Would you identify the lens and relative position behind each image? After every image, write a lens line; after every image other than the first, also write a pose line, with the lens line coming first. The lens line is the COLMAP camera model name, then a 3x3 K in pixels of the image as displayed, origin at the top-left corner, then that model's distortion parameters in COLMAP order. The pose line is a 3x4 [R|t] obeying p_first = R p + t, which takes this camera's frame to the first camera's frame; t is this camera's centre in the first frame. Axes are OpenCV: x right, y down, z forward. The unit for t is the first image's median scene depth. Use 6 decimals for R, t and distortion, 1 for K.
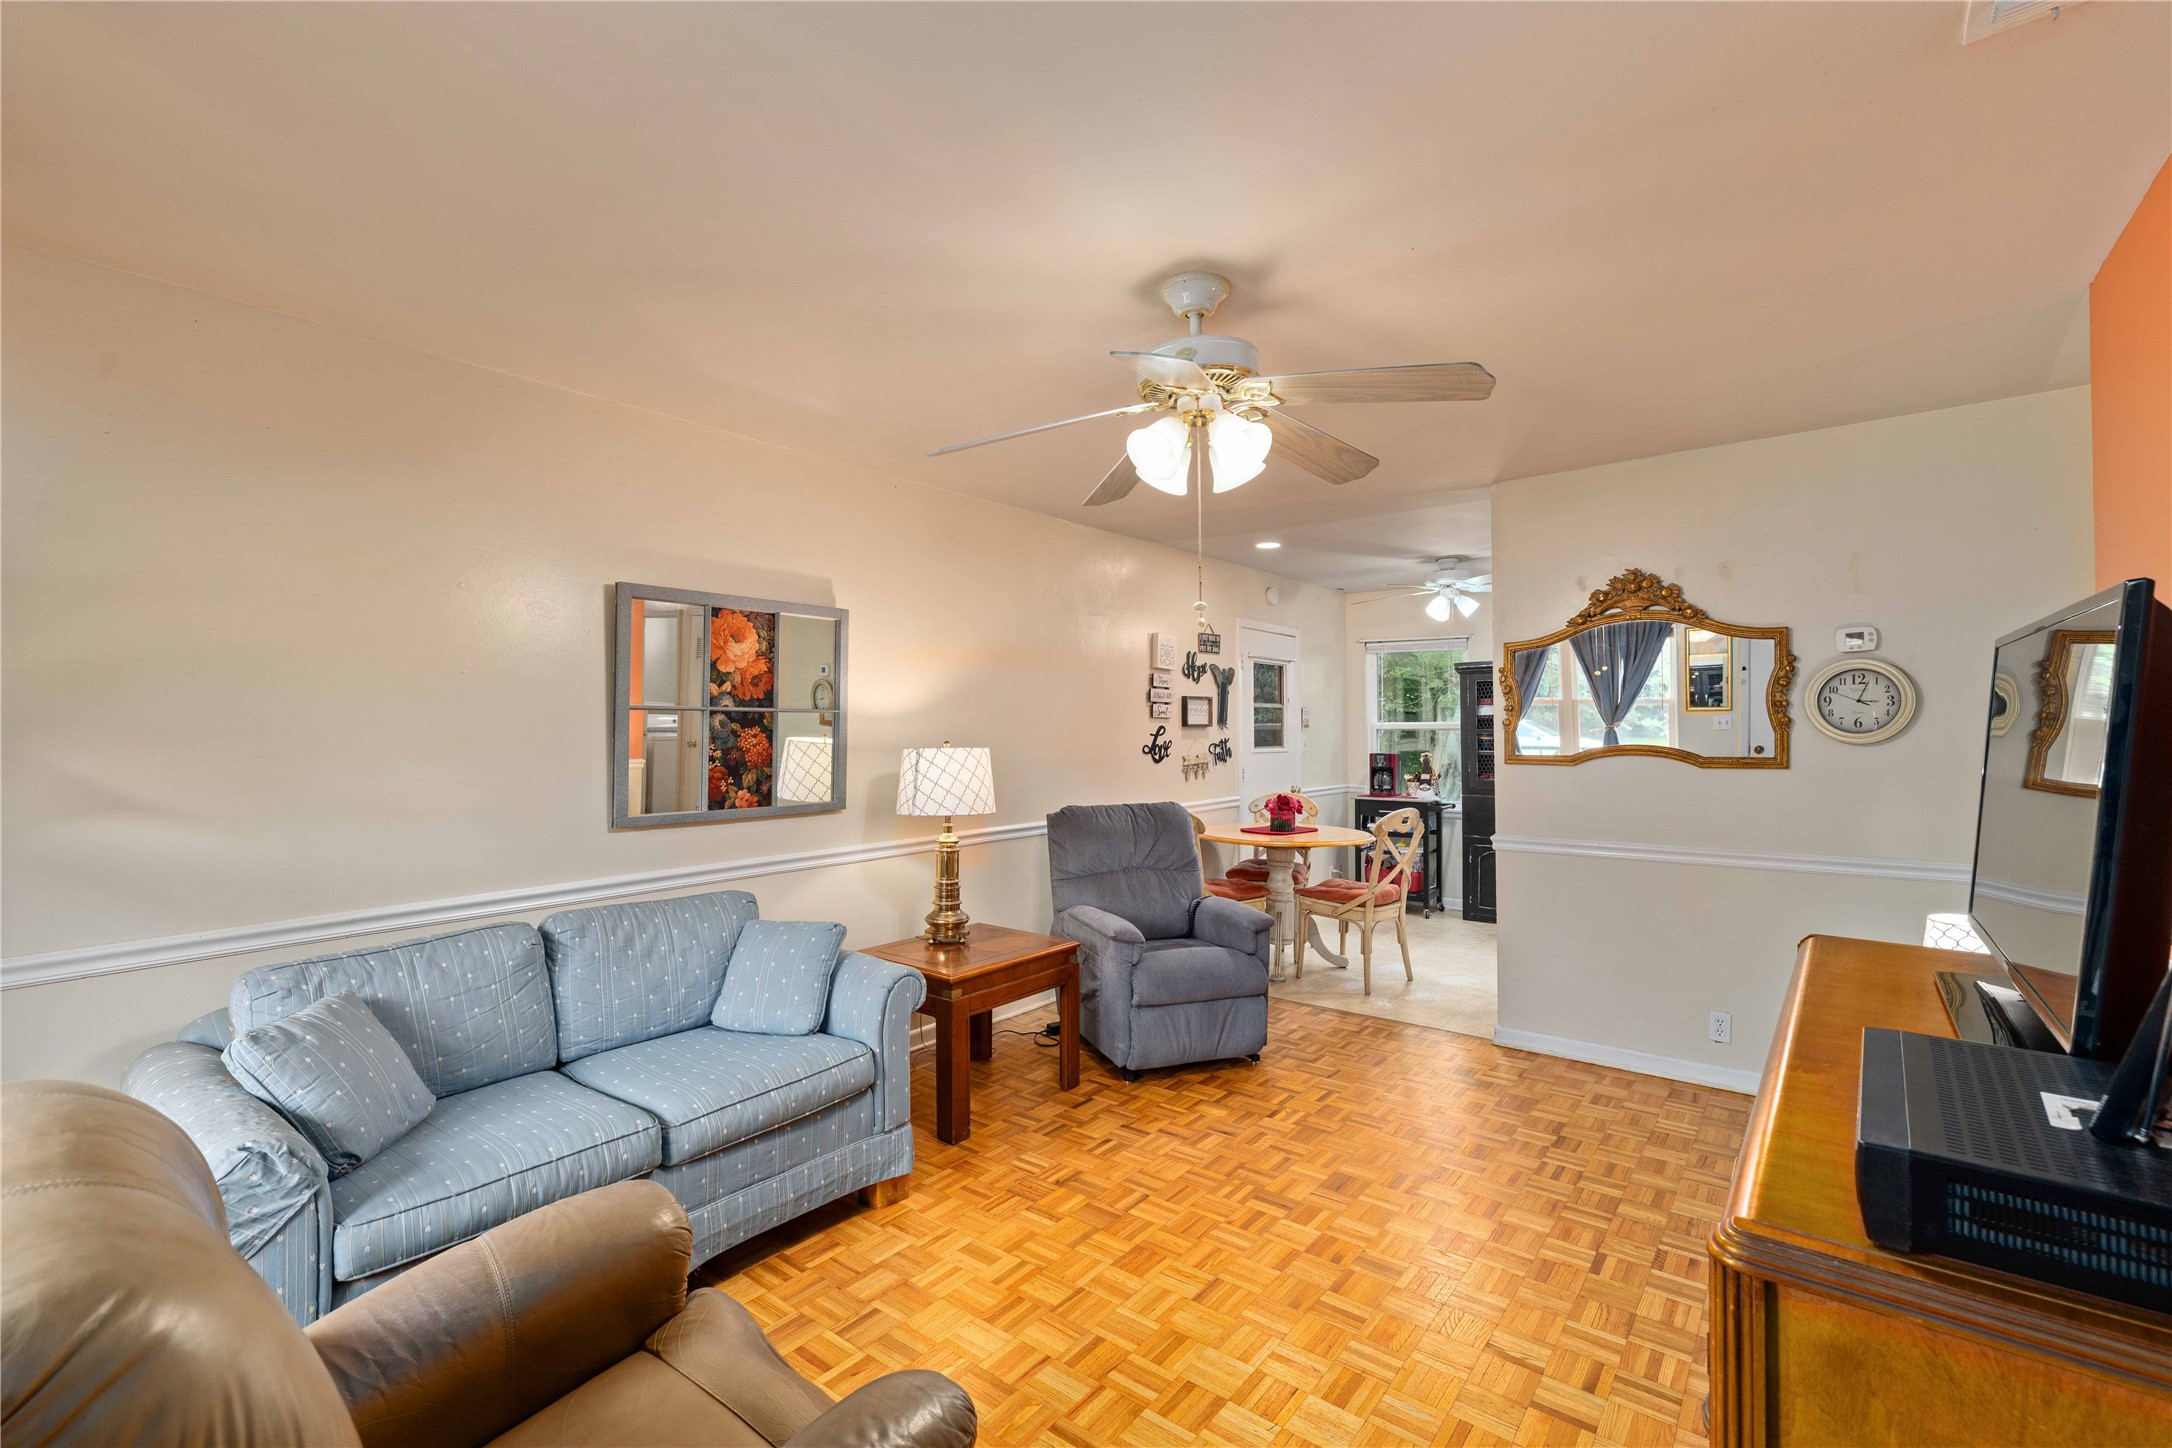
lens RADIAL K [[959.3, 0, 1092.5], [0, 959.3, 723.8], [0, 0, 1]] dist [-0.001190, 0.000091]
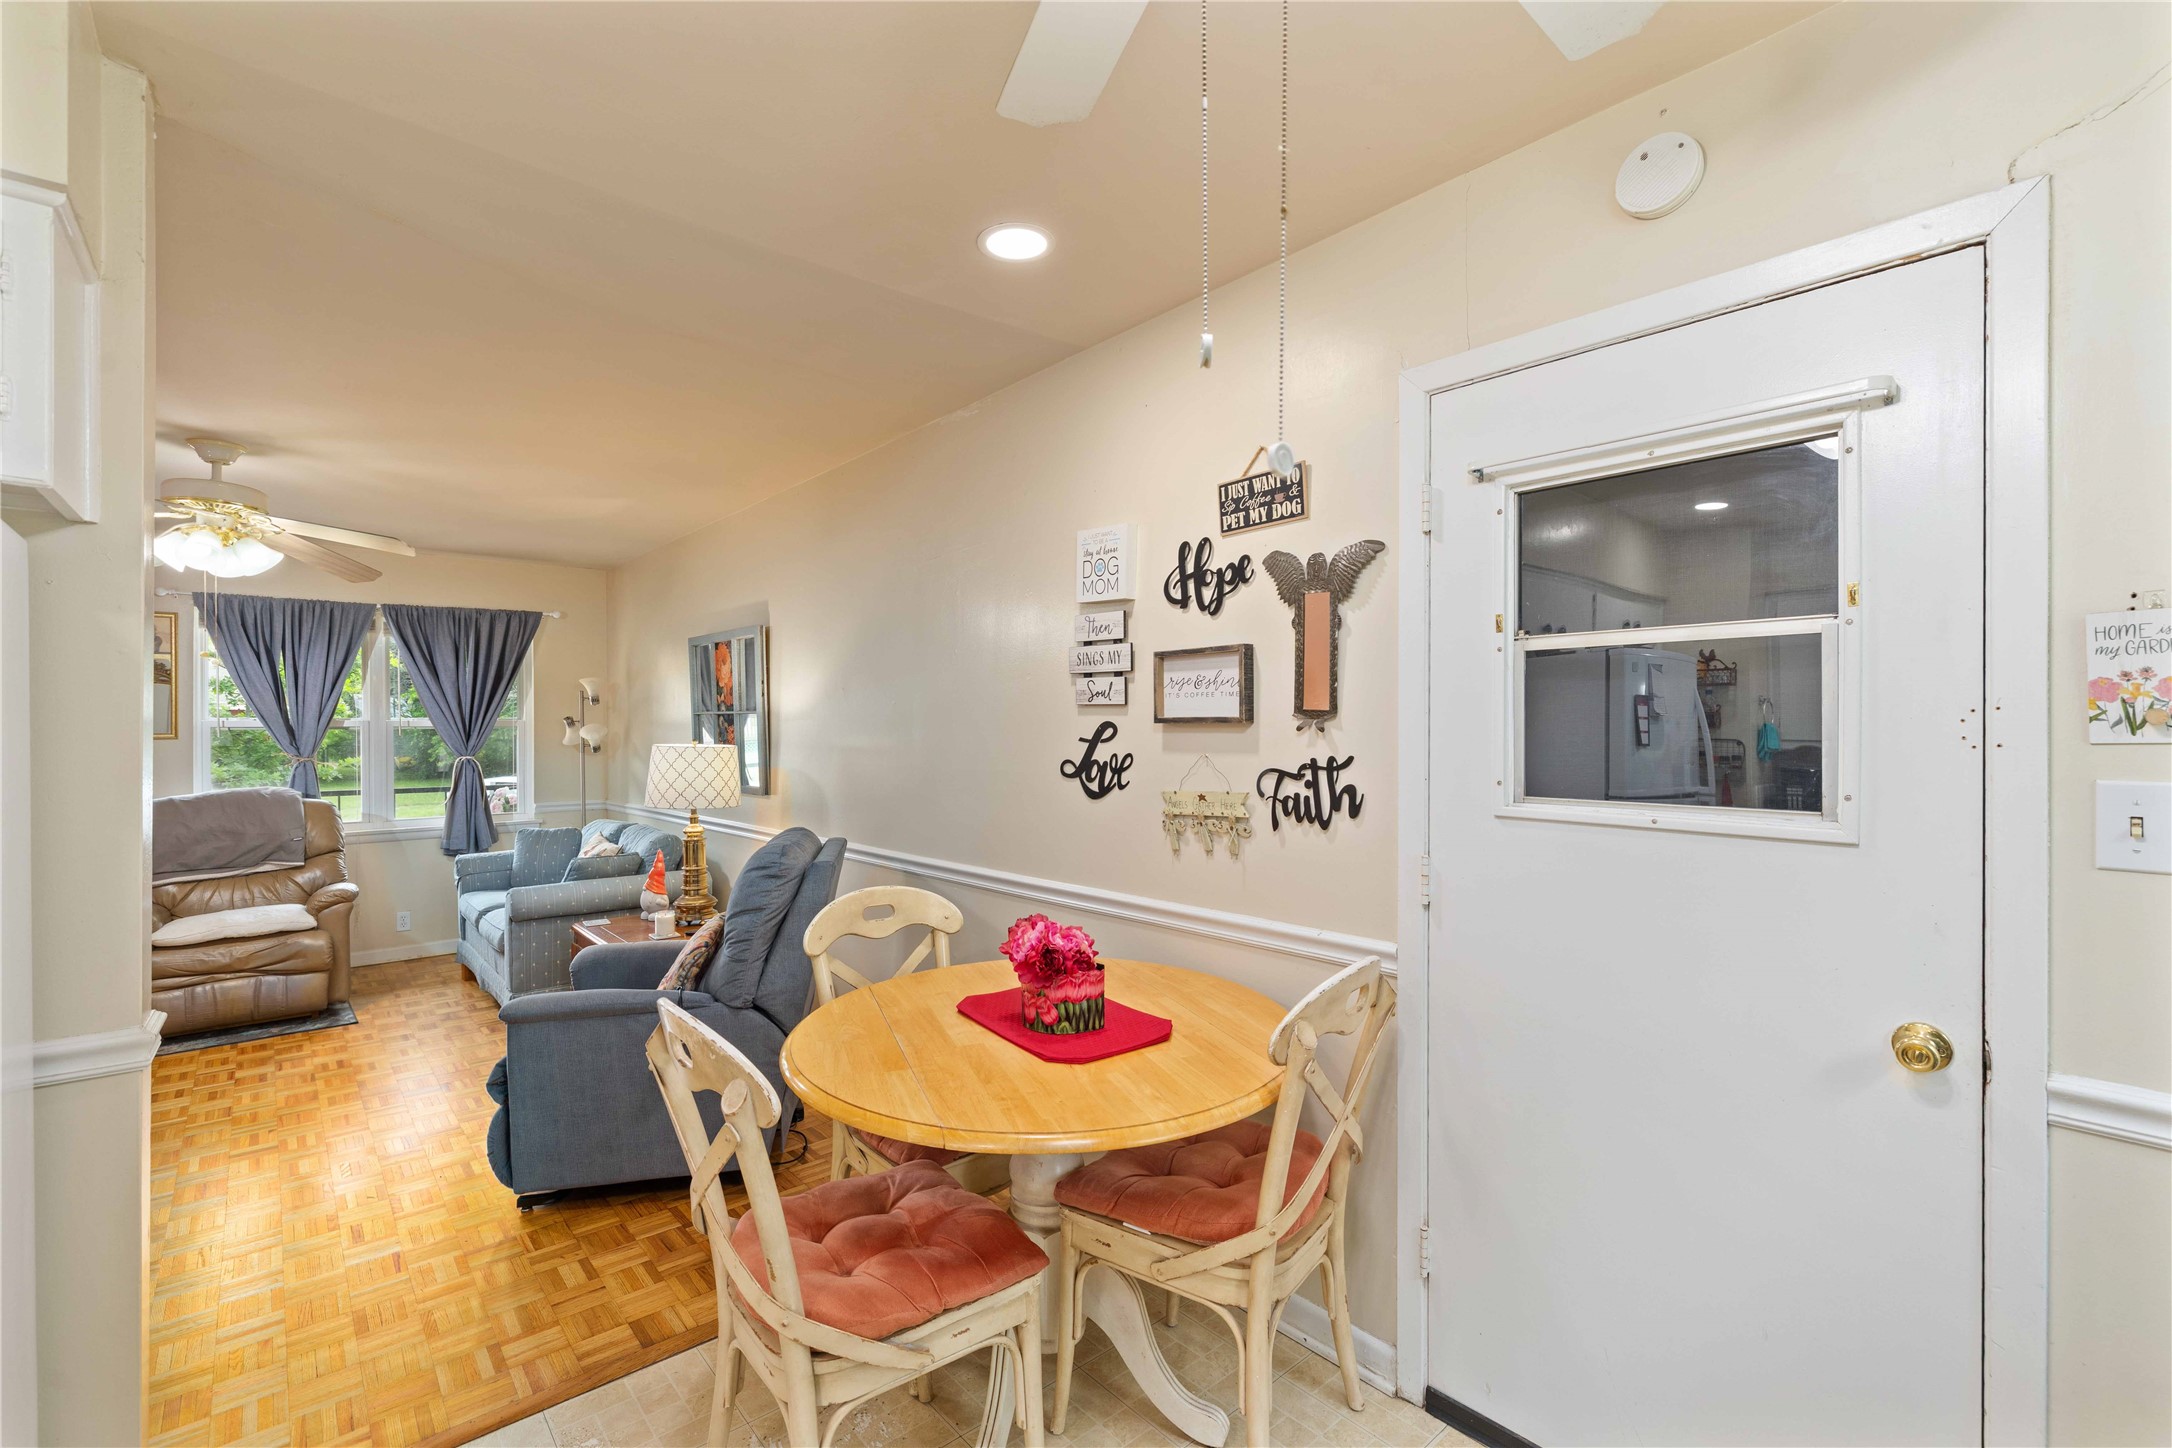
lens RADIAL K [[959.3, 0, 1066.3], [0, 959.3, 718.9], [0, 0, 1]] dist [-0.001190, 0.000091]
pose [[-0.212946, -0.004169, -0.977055, 0.515346], [0.007536, 0.999954, -0.005909, 0.003267], [0.977035, -0.008621, -0.212905, 1.032999]]
